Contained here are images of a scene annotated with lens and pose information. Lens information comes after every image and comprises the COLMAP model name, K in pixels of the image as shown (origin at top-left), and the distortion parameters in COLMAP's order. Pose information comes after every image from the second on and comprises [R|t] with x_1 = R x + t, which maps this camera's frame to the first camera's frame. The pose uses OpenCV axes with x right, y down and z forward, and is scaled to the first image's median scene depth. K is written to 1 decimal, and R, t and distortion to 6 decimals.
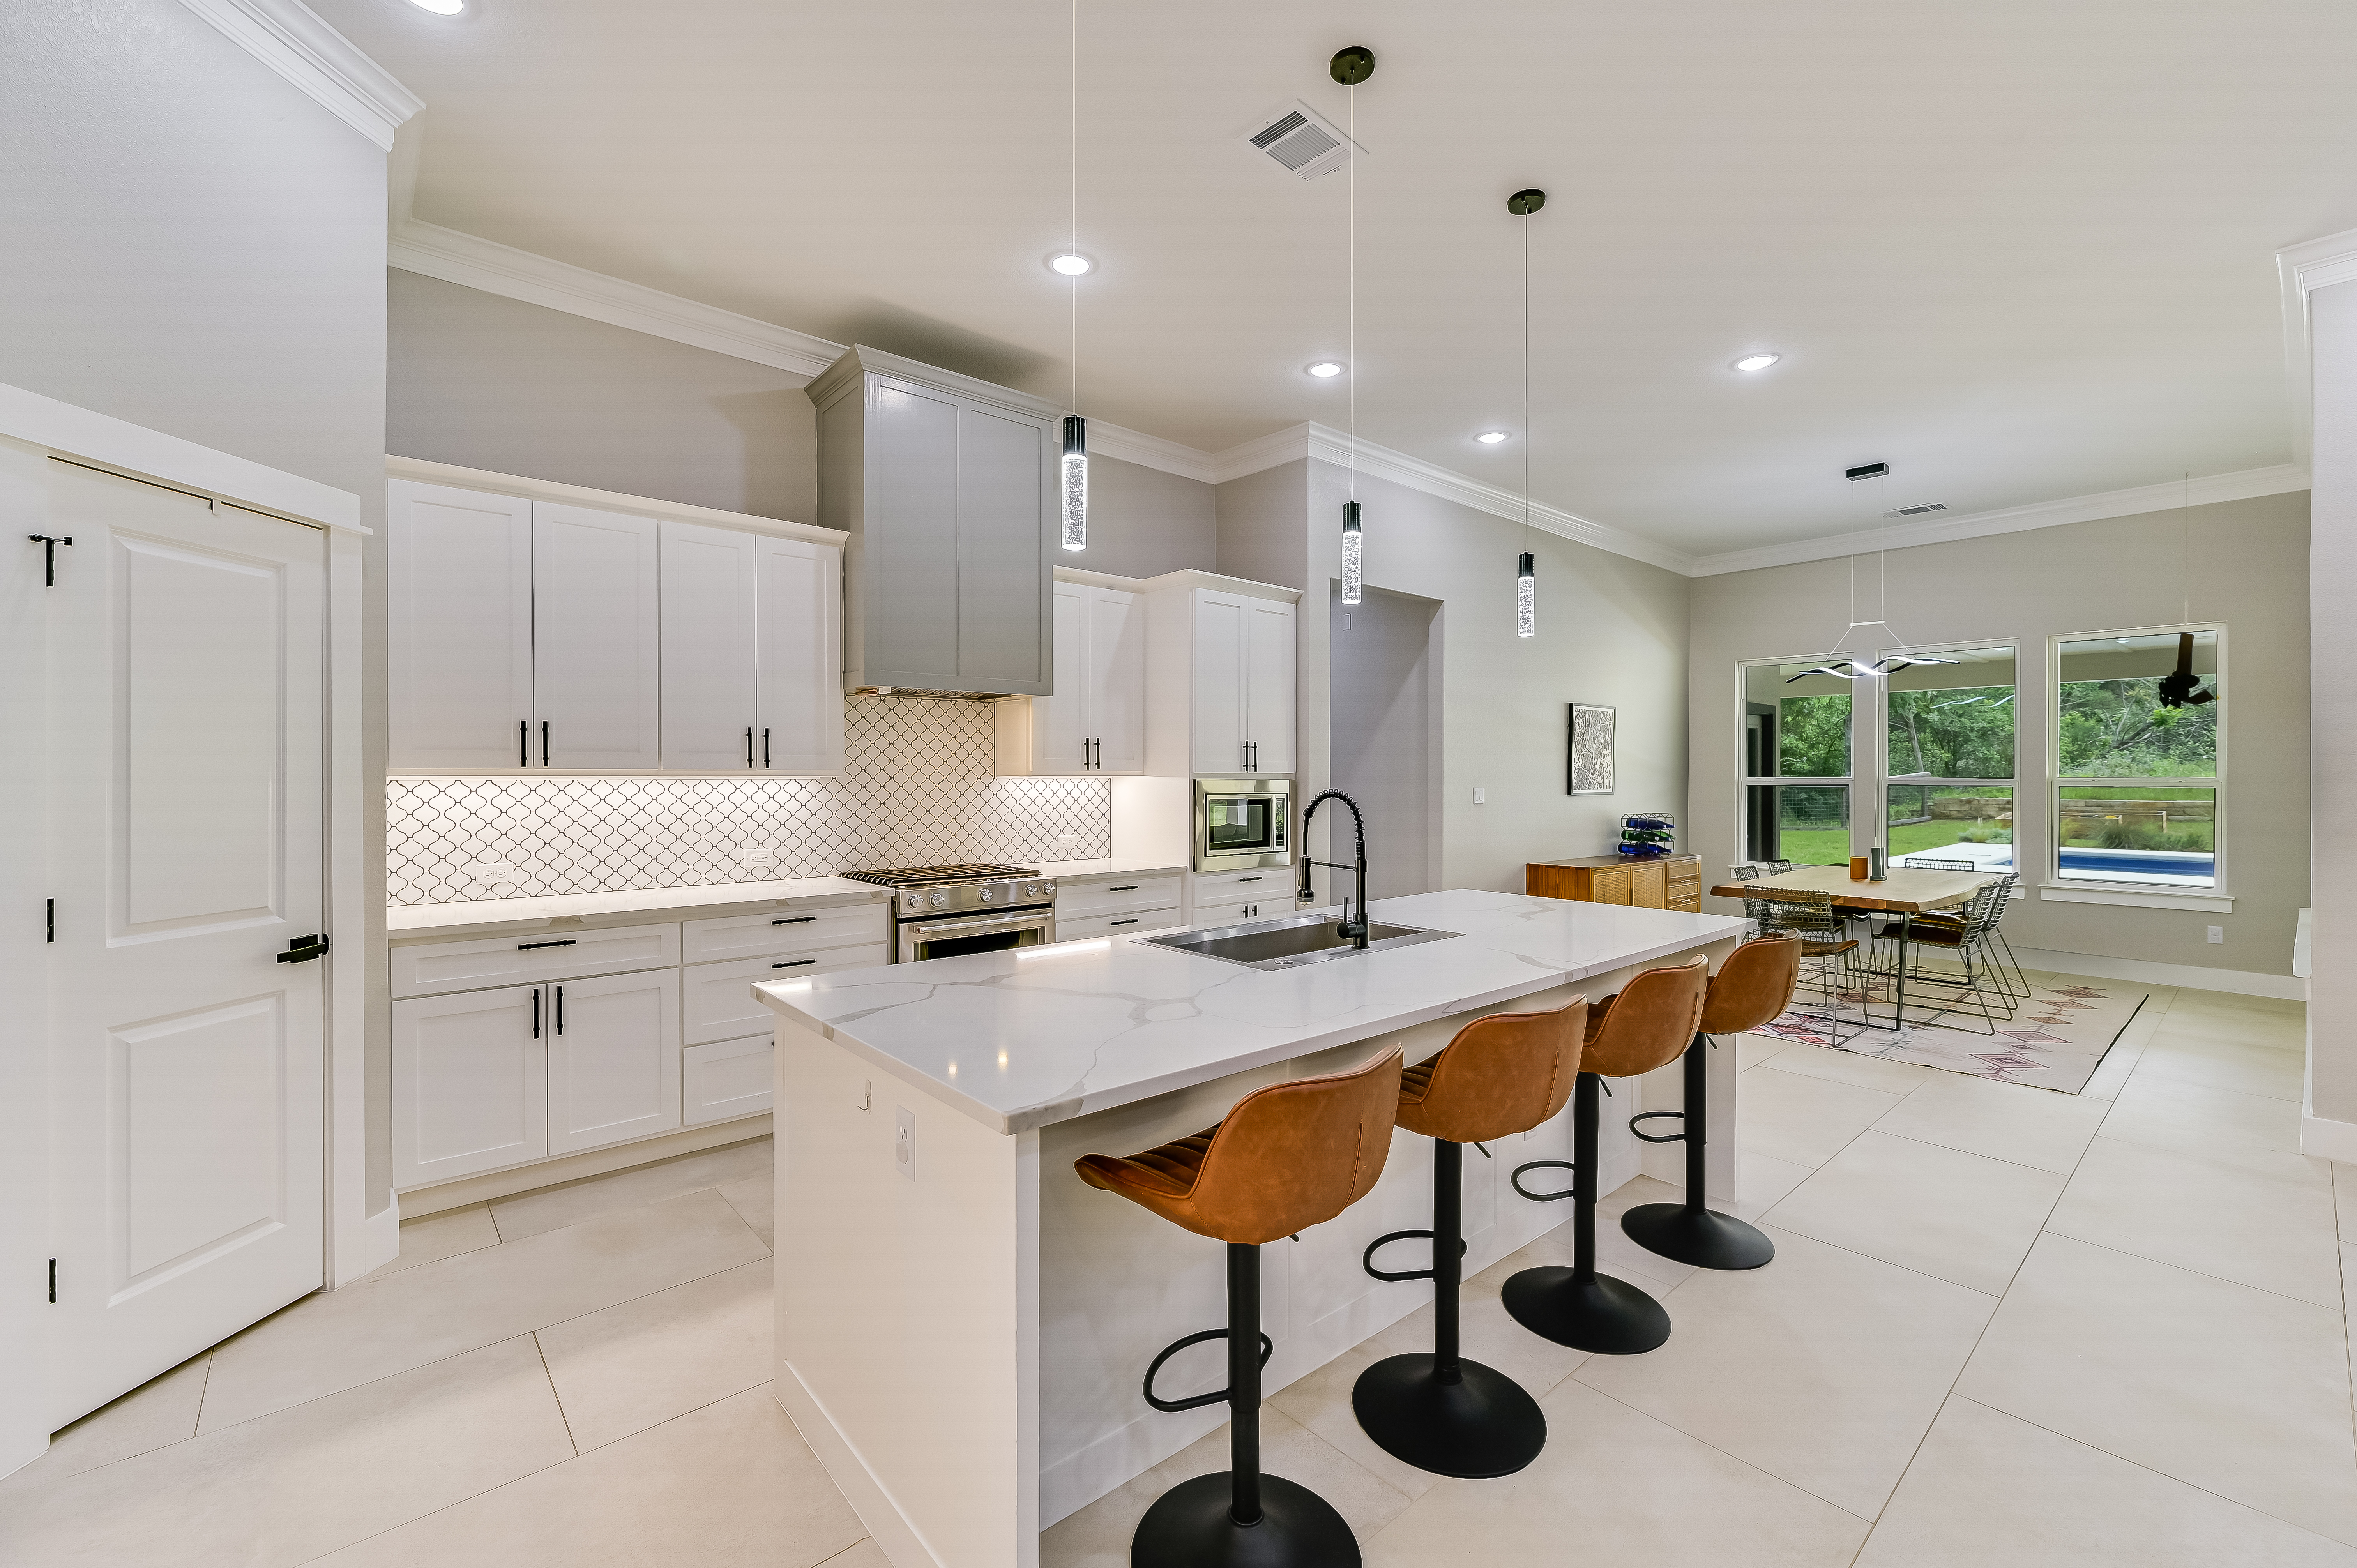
lens RADIAL K [[972.7, 0, 1176.7], [0, 972.7, 779.0], [0, 0, 1]] dist [-0.001683, -0.000044]
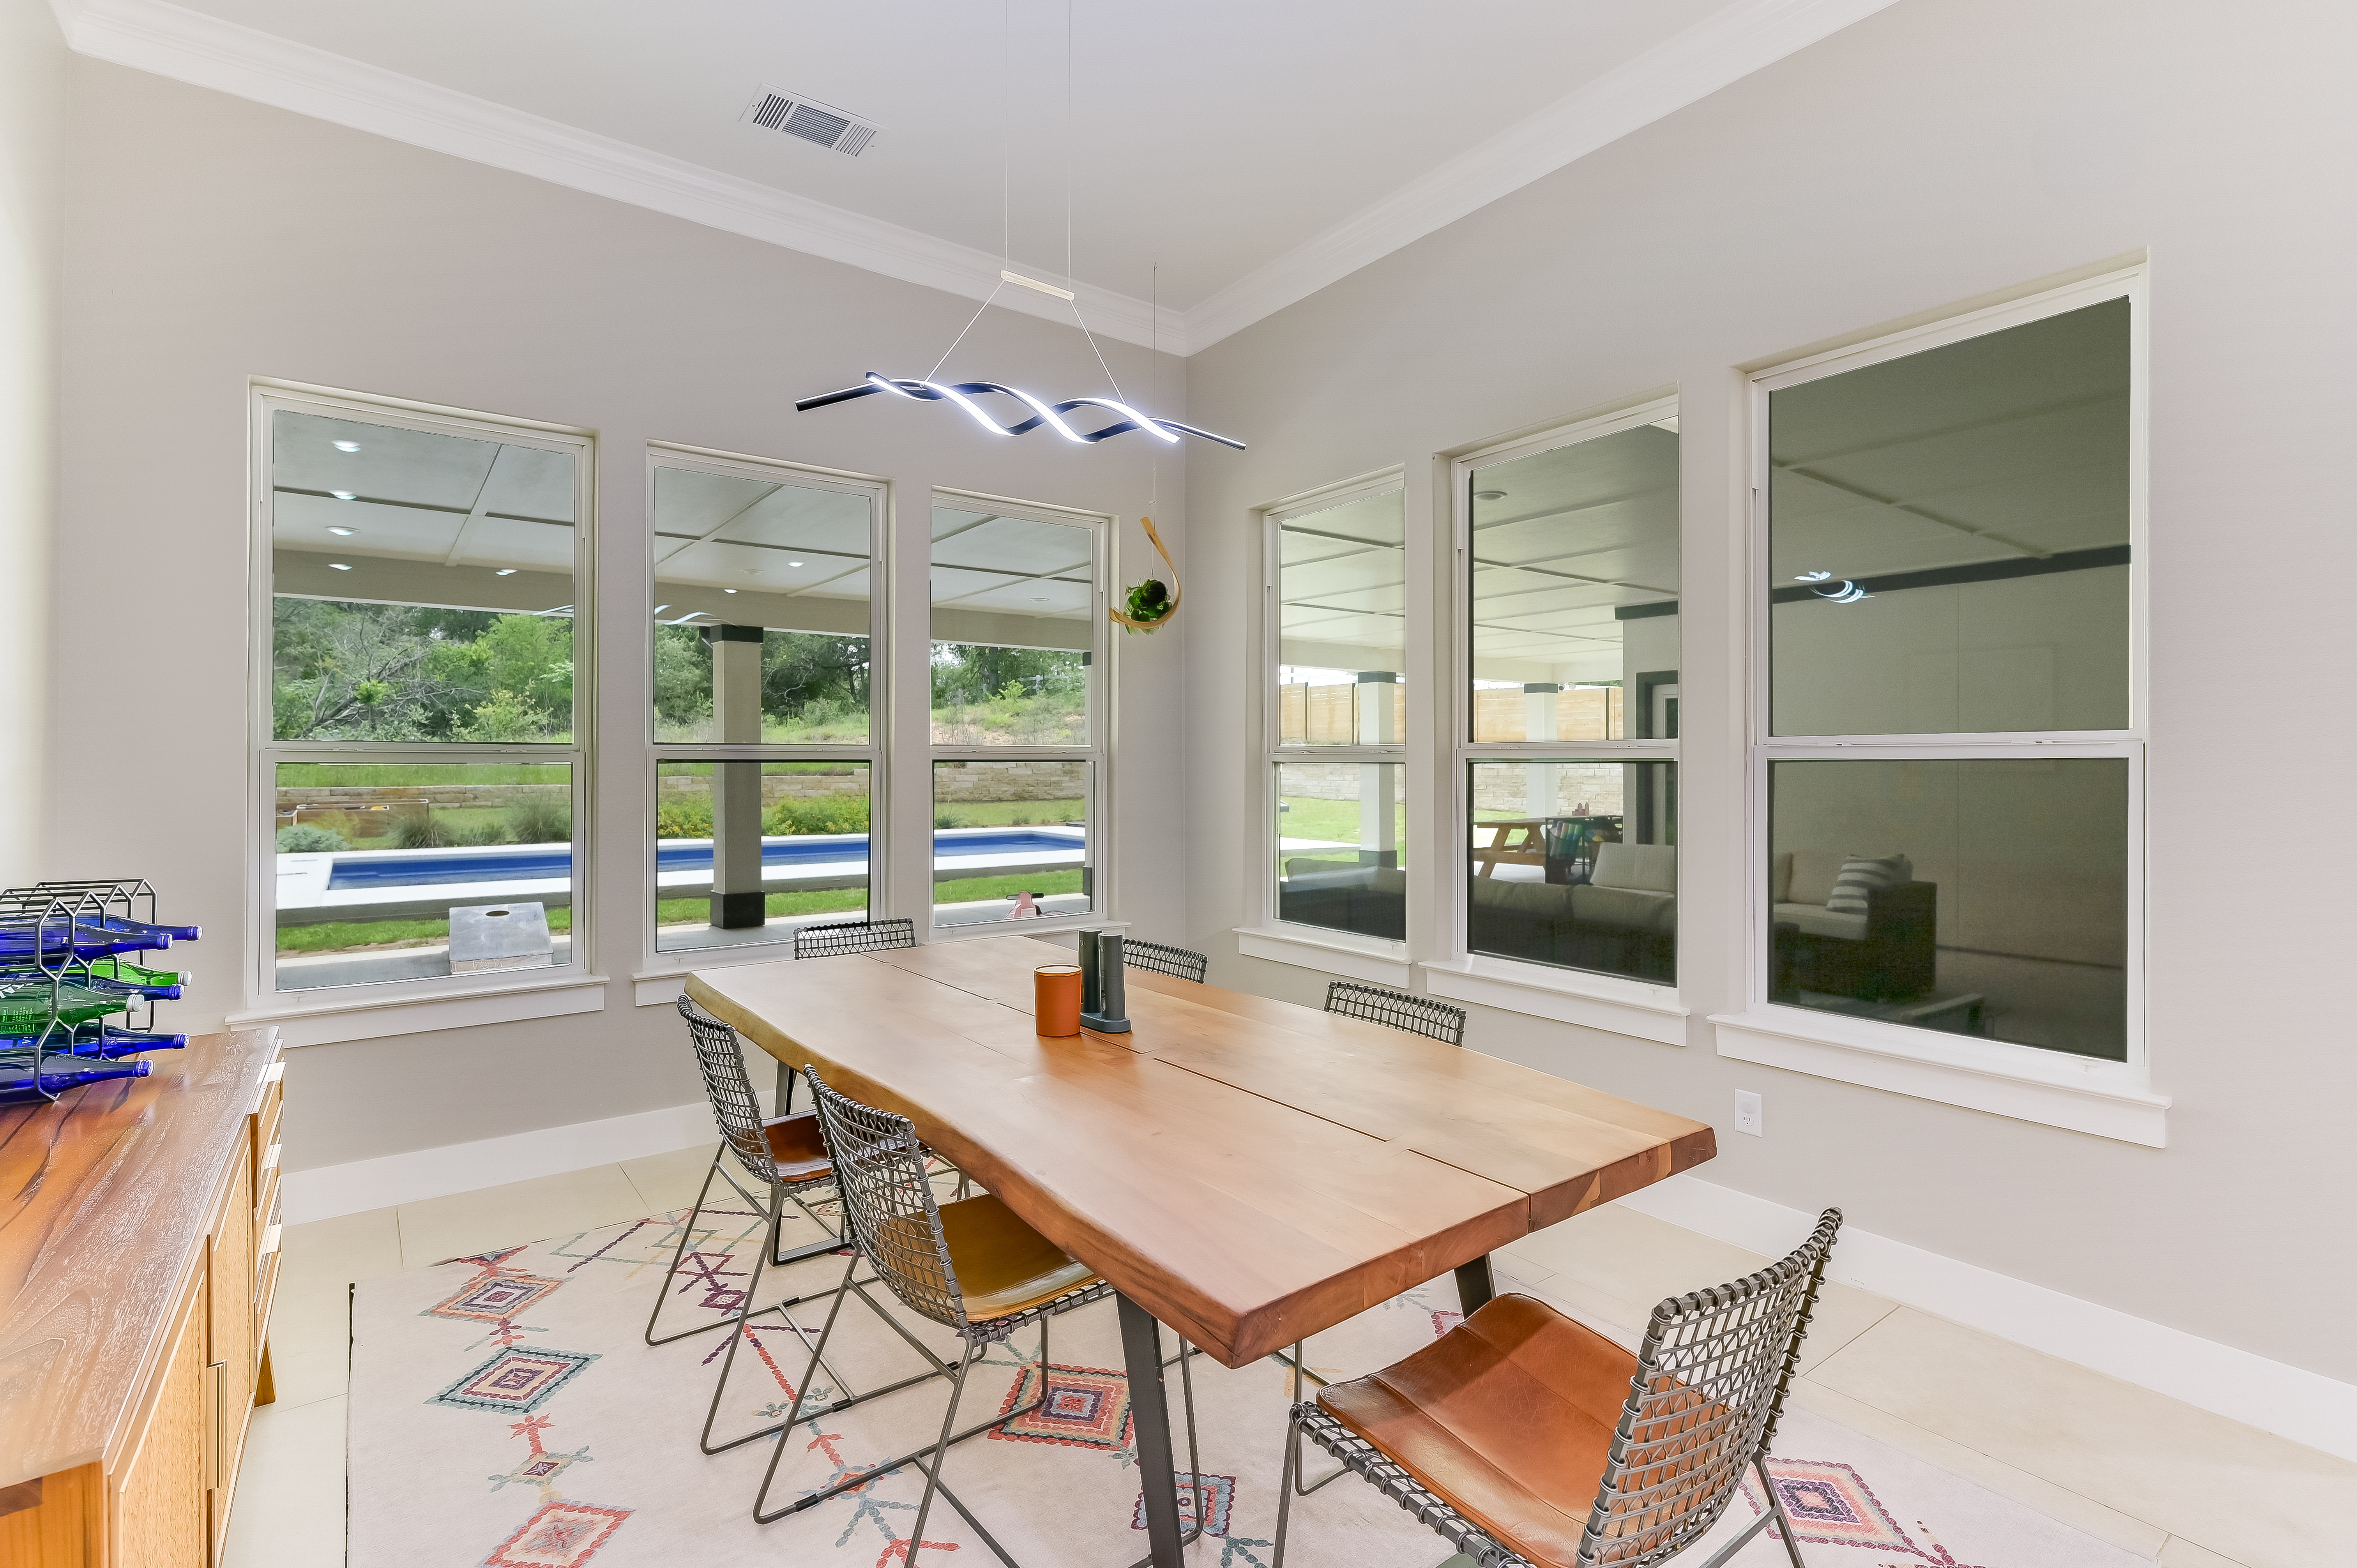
lens RADIAL K [[1099.3, 0, 1175.2], [0, 1099.3, 756.2], [0, 0, 1]] dist [0.000968, 0.000004]
pose [[0.070805, 0.005897, 0.997473, 0.416260], [0.002470, 0.999978, -0.006088, 0.012397], [-0.997487, 0.002895, 0.070789, 1.183210]]
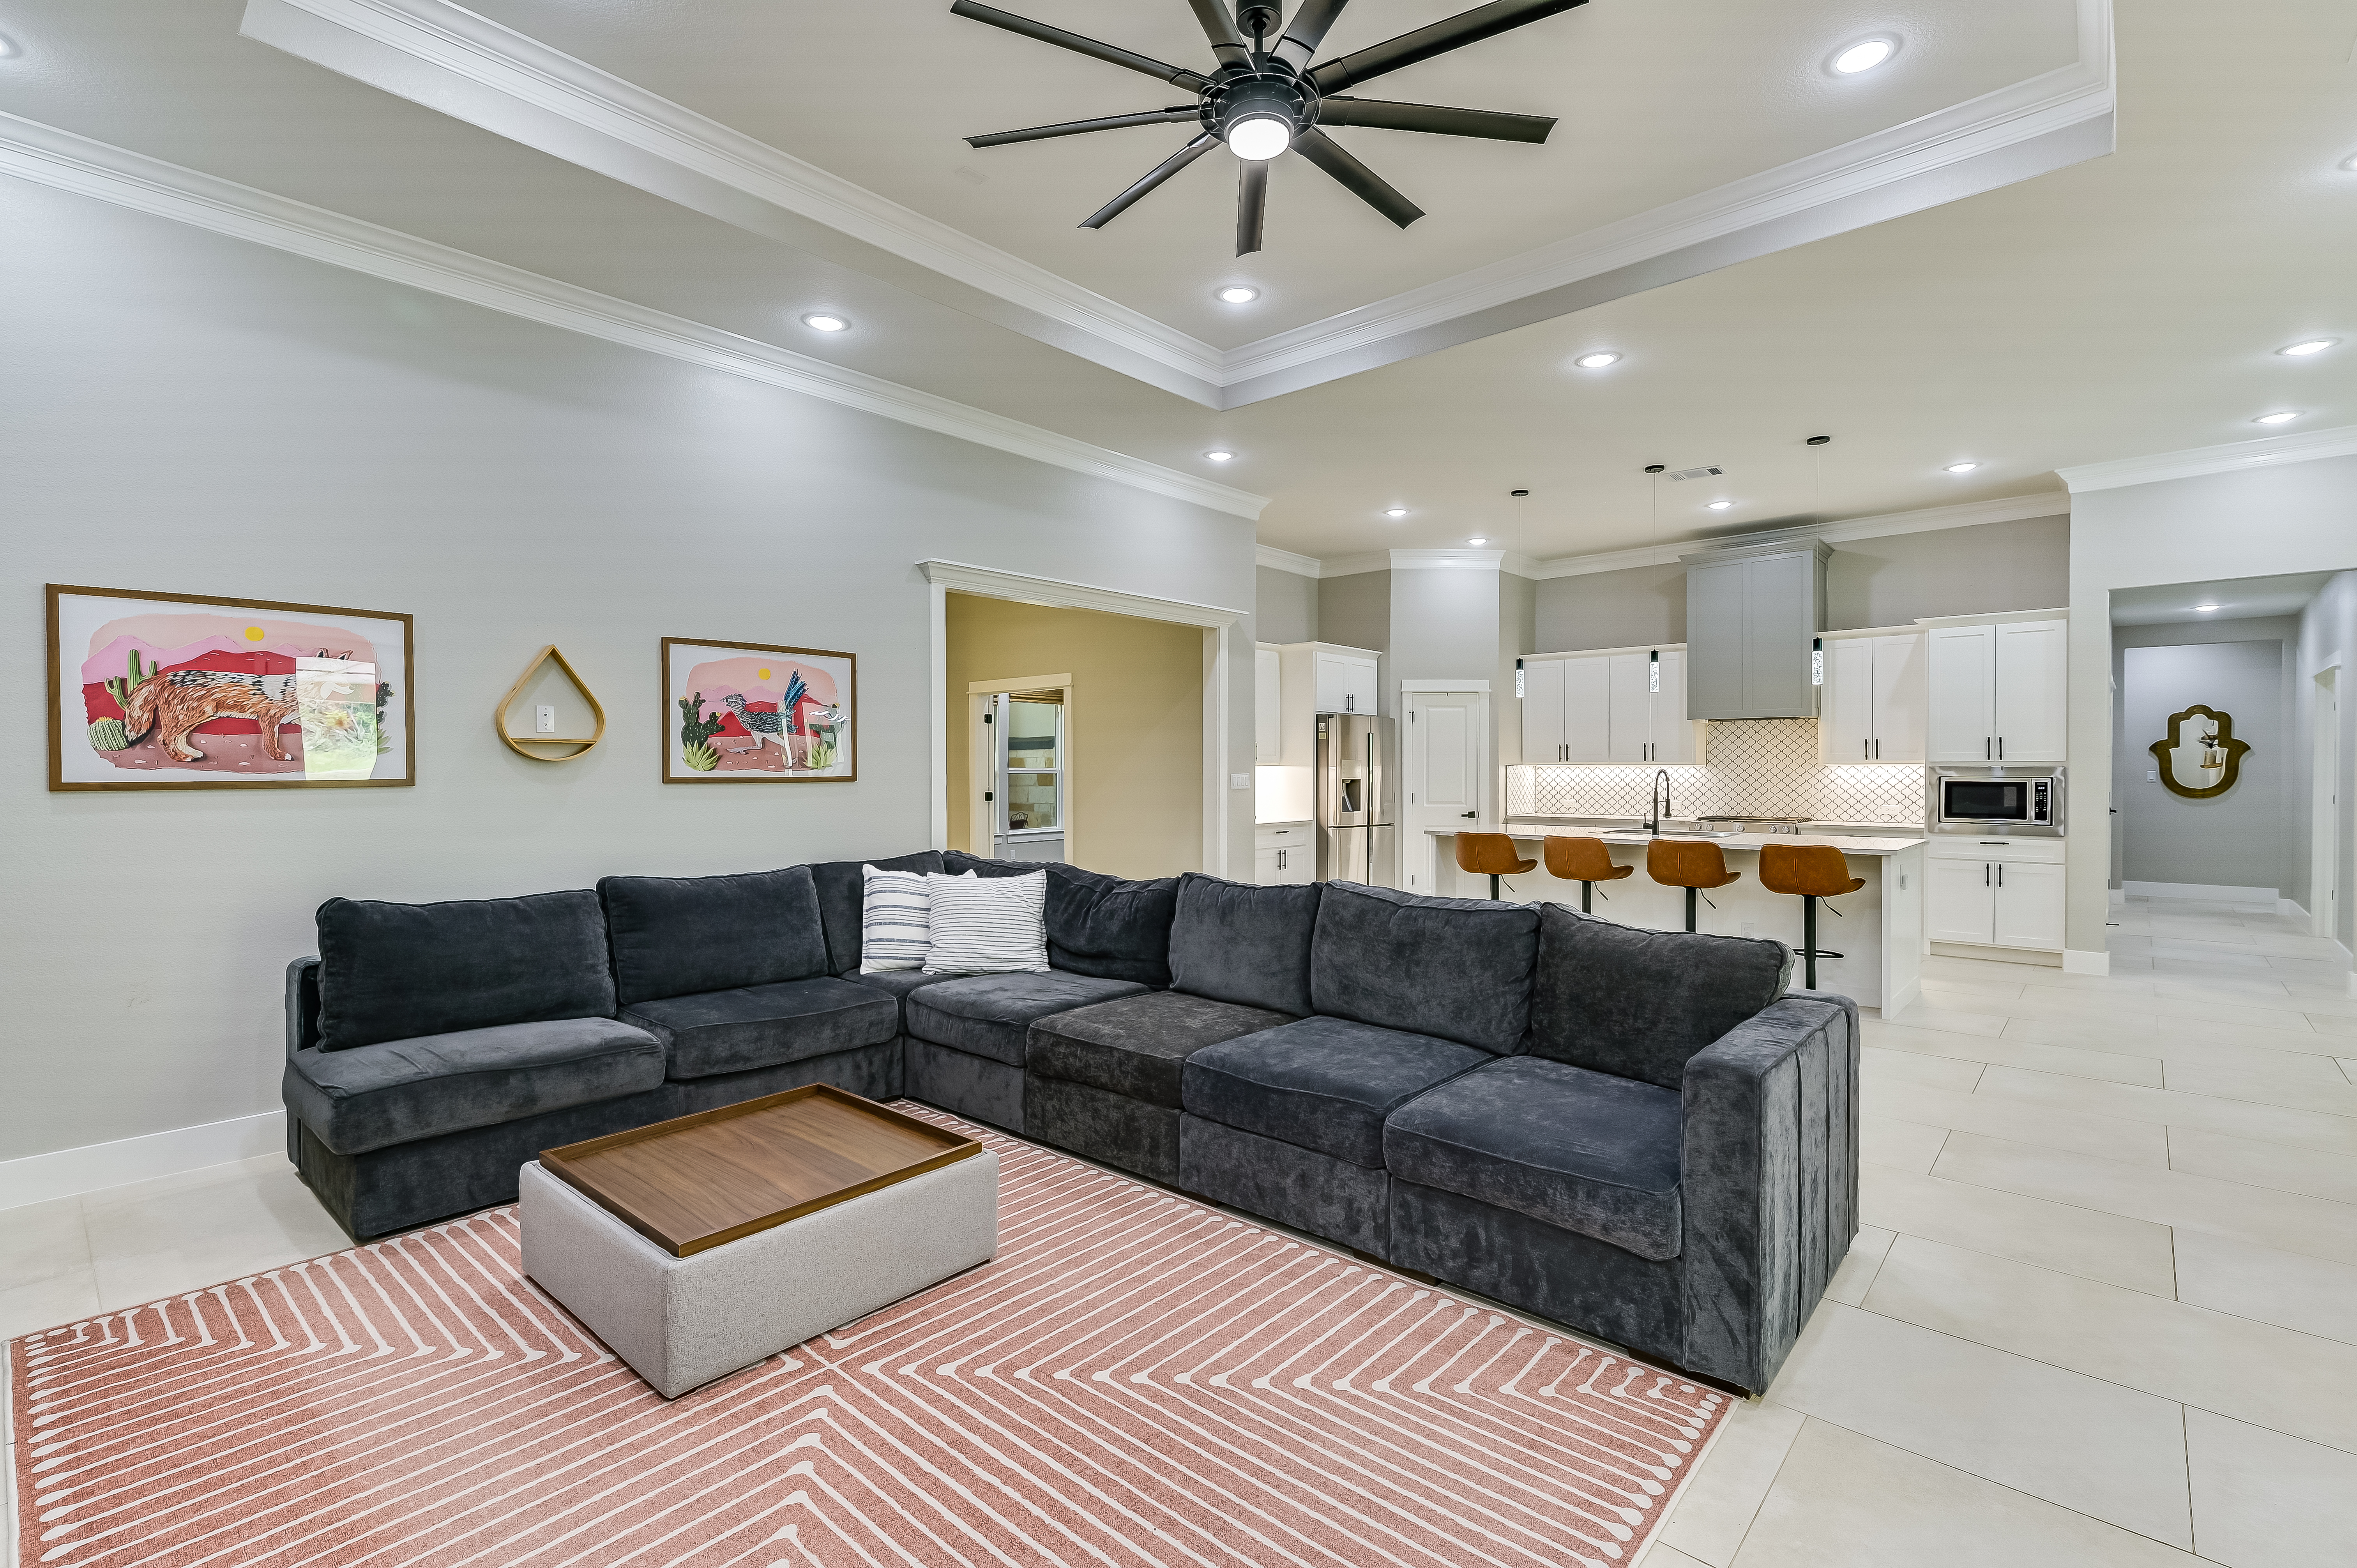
lens RADIAL K [[1068.3, 0, 1176.5], [0, 1068.3, 779.0], [0, 0, 1]] dist [0.001694, 0.000016]
pose [[0.123893, 0.008458, -0.992260, 1.474161], [-0.002029, 0.999964, 0.008271, 0.008642], [0.992294, 0.000989, 0.123905, -0.279139]]
